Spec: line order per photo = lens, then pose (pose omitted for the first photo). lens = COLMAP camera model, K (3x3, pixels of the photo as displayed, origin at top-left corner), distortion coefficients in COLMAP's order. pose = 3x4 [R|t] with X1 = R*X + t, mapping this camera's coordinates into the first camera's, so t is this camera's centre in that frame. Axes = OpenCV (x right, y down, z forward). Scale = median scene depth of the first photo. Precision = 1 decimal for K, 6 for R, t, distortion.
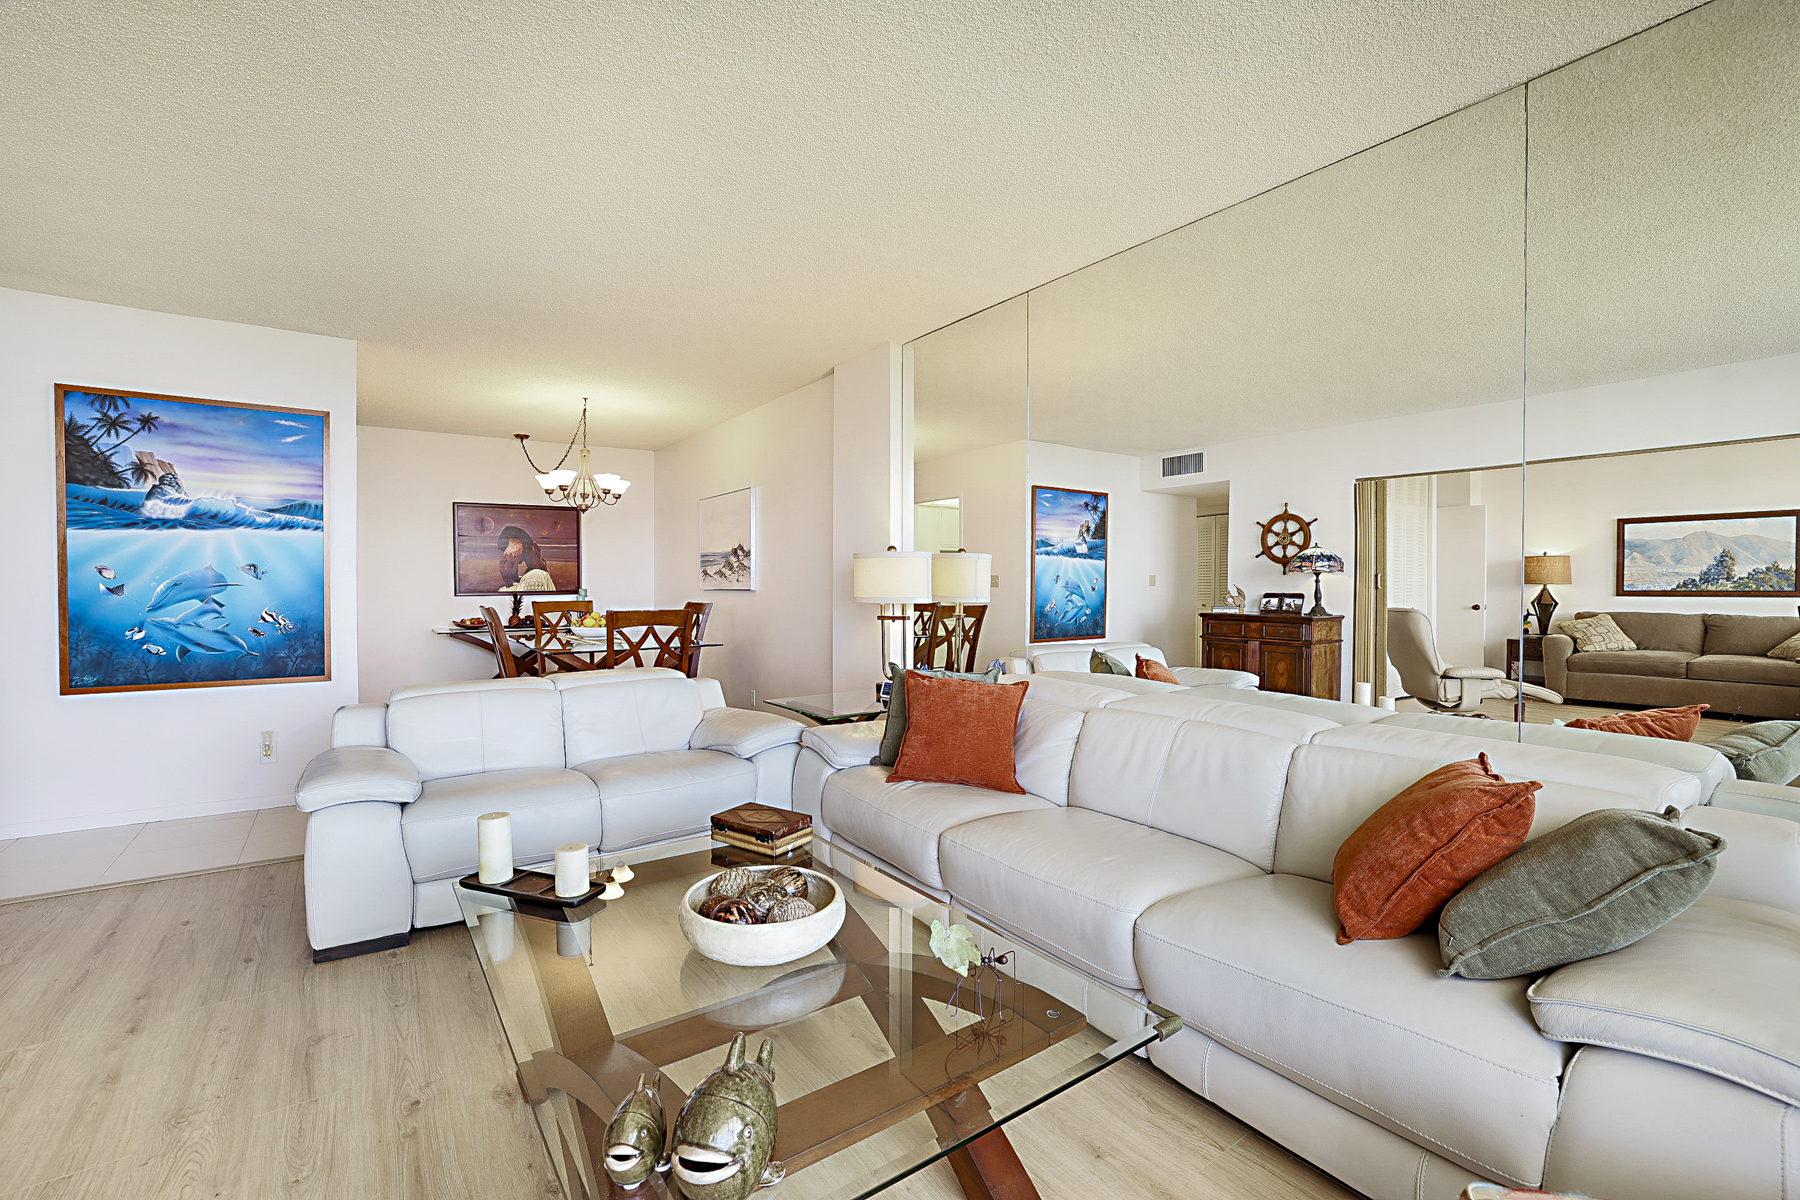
lens RADIAL K [[774.9, 0, 892.1], [0, 774.9, 604.1], [0, 0, 1]] dist [-0.015440, -0.000807]
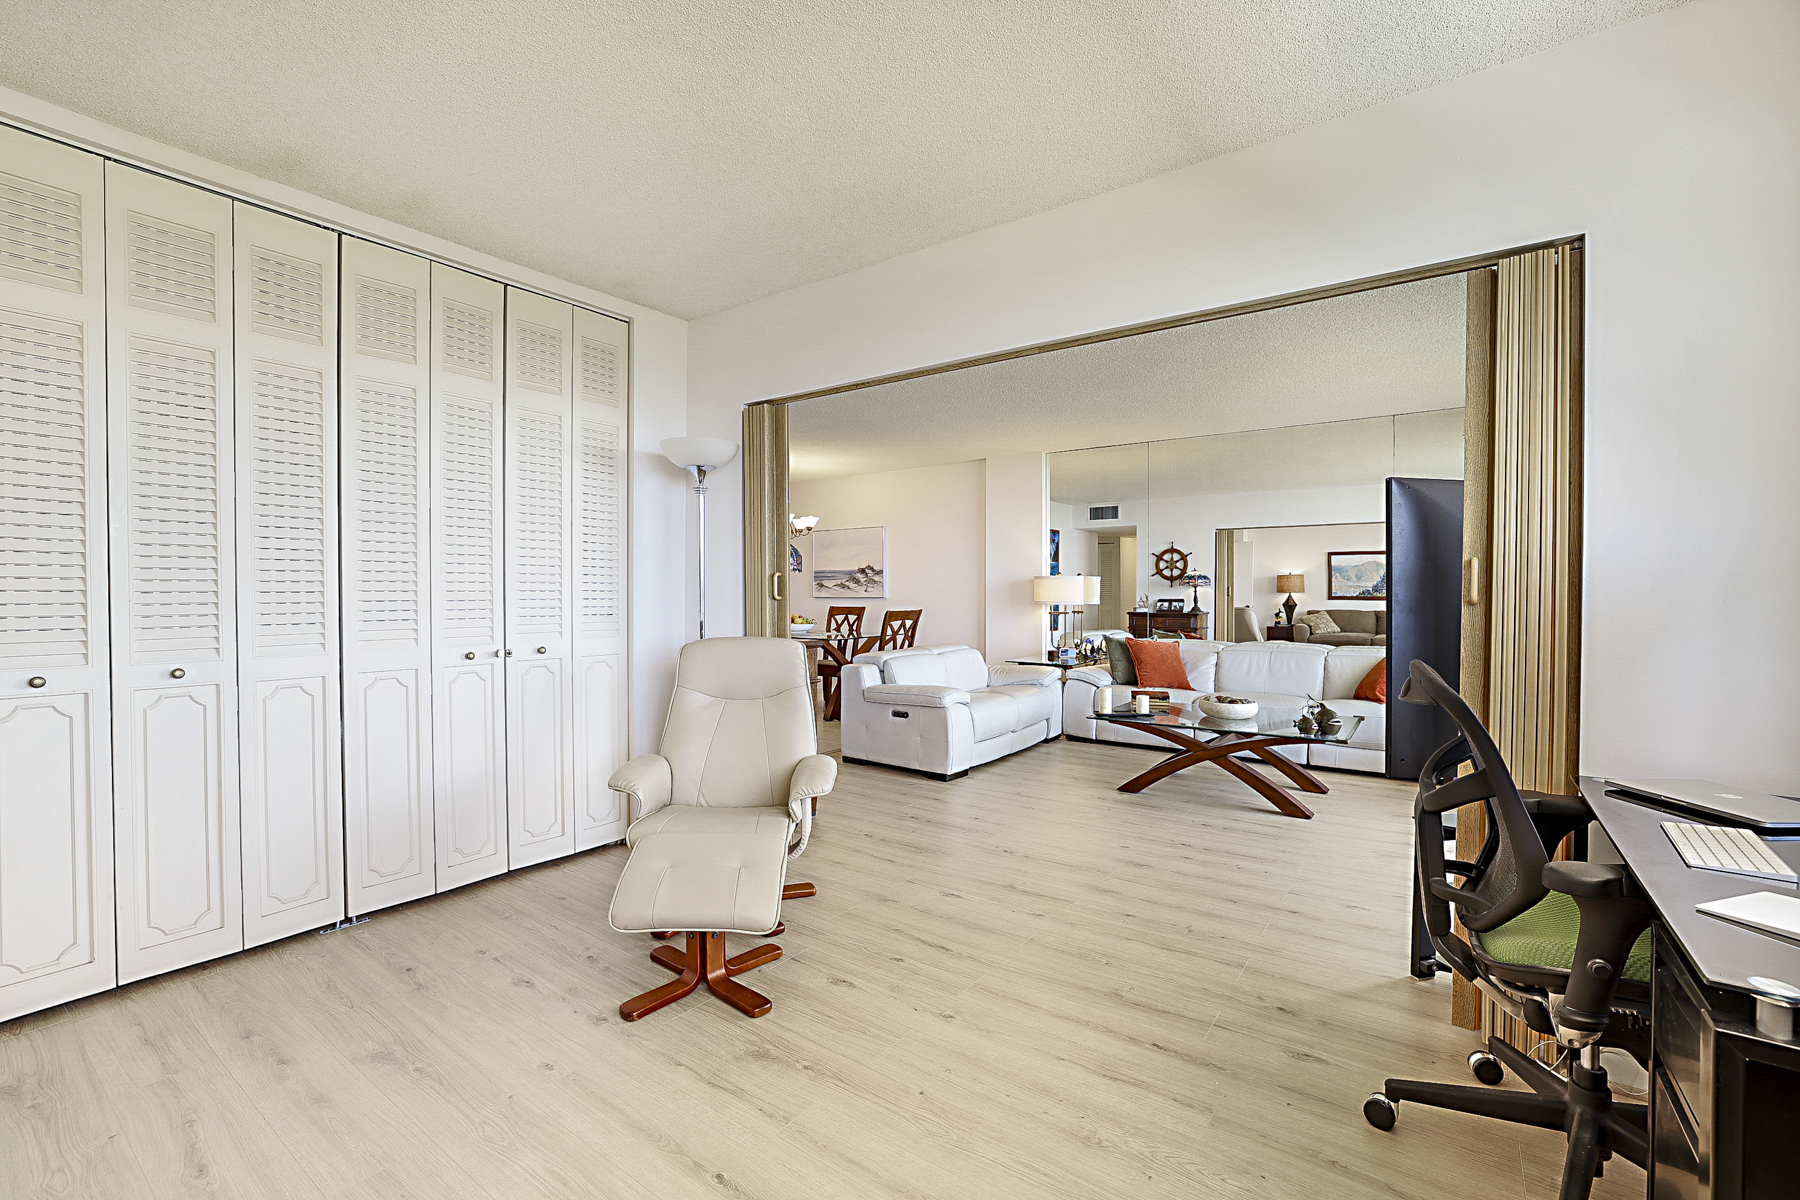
lens RADIAL K [[774.9, 0, 907.5], [0, 774.9, 606.7], [0, 0, 1]] dist [-0.015440, -0.000807]
pose [[0.944592, -0.006928, 0.328174, -0.502628], [0.009554, 0.999934, -0.006391, 0.006358], [-0.328108, 0.009172, 0.944596, -0.300136]]
